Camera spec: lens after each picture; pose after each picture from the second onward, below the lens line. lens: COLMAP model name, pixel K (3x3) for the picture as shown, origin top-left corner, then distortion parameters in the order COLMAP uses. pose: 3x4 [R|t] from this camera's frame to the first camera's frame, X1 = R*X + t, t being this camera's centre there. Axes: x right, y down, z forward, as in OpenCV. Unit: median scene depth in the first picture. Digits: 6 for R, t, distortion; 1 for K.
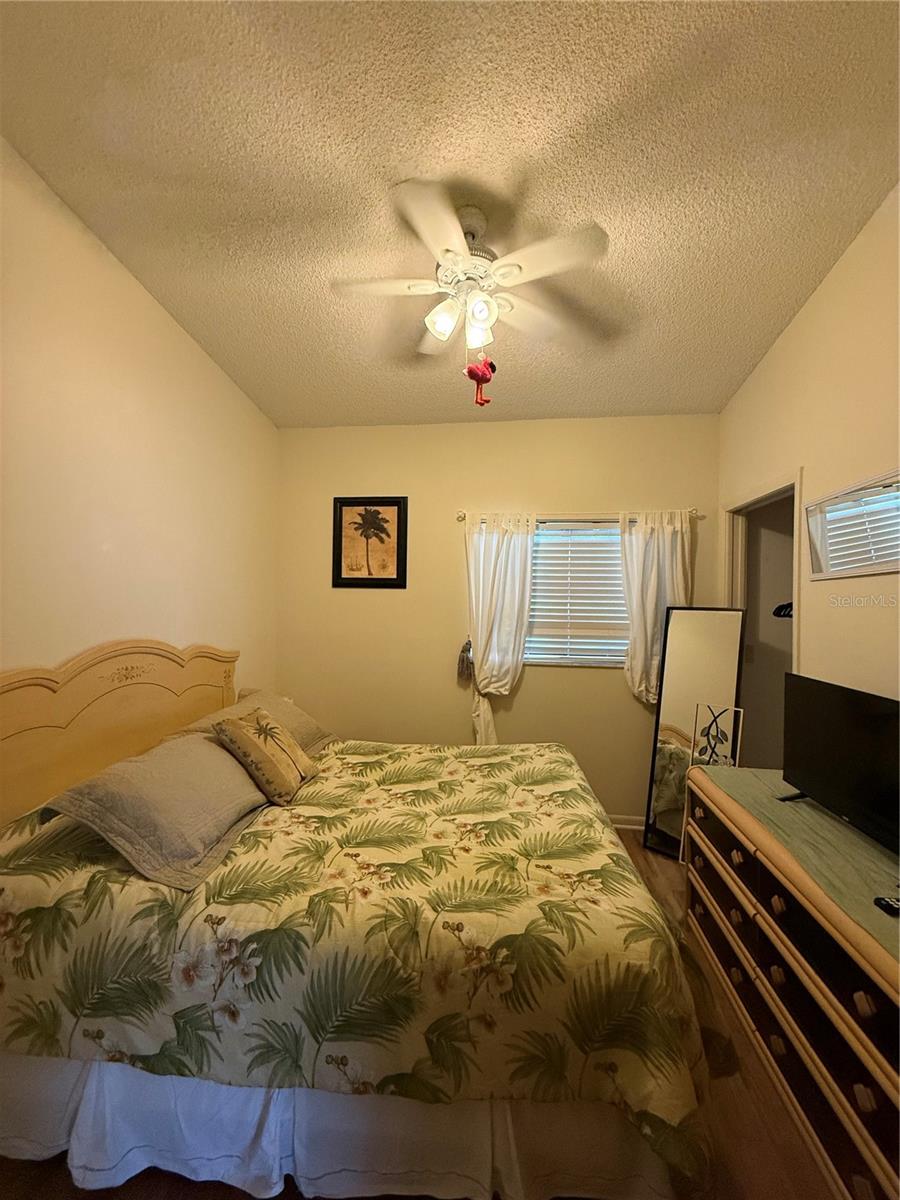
lens RADIAL K [[482.7, 0, 450.0], [0, 482.7, 600.0], [0, 0, 1]] dist [-0.001868, -0.000125]
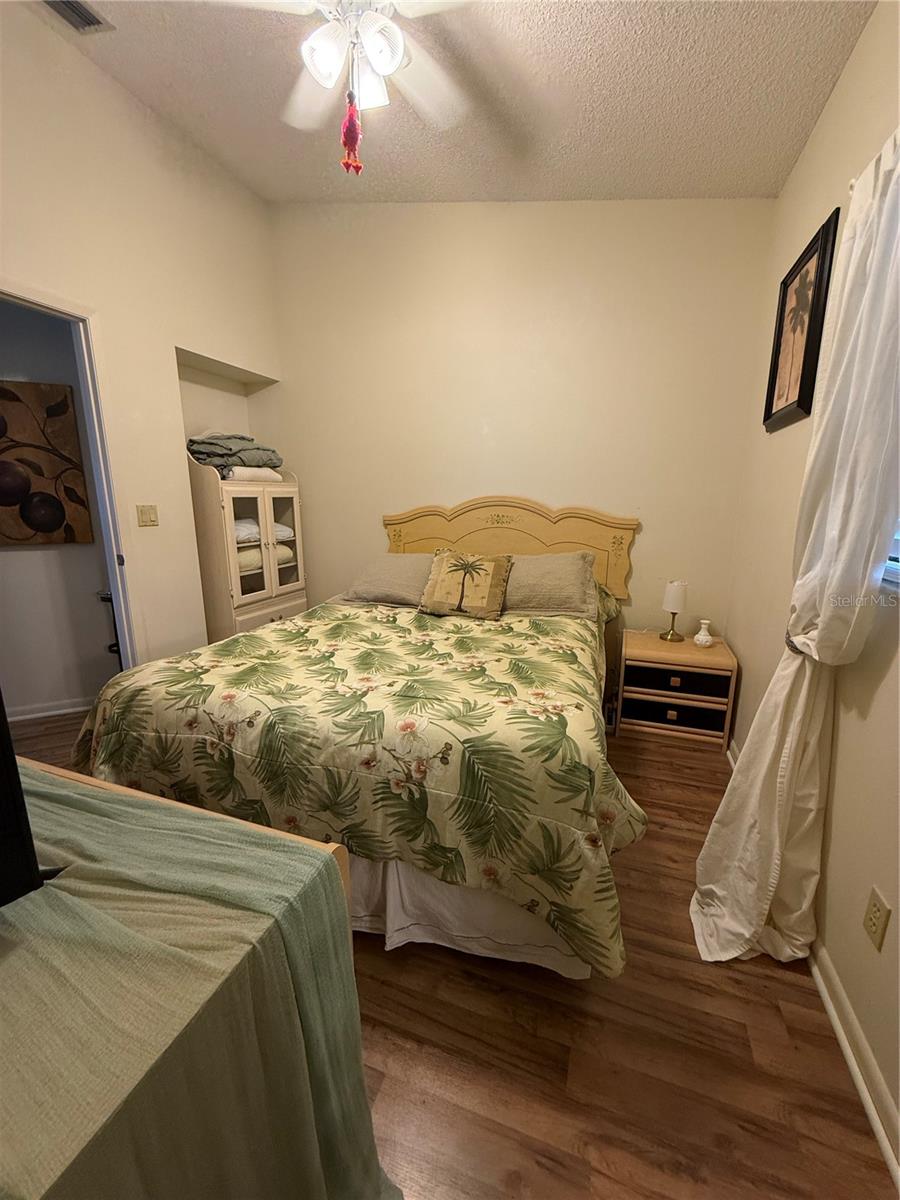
lens RADIAL K [[482.7, 0, 450.0], [0, 482.7, 600.0], [0, 0, 1]] dist [-0.001868, -0.000125]
pose [[-0.215942, 0.187767, -0.958182, 0.745877], [-0.003717, 0.981170, 0.193109, 0.102463], [0.976399, 0.045262, -0.211178, 1.091282]]
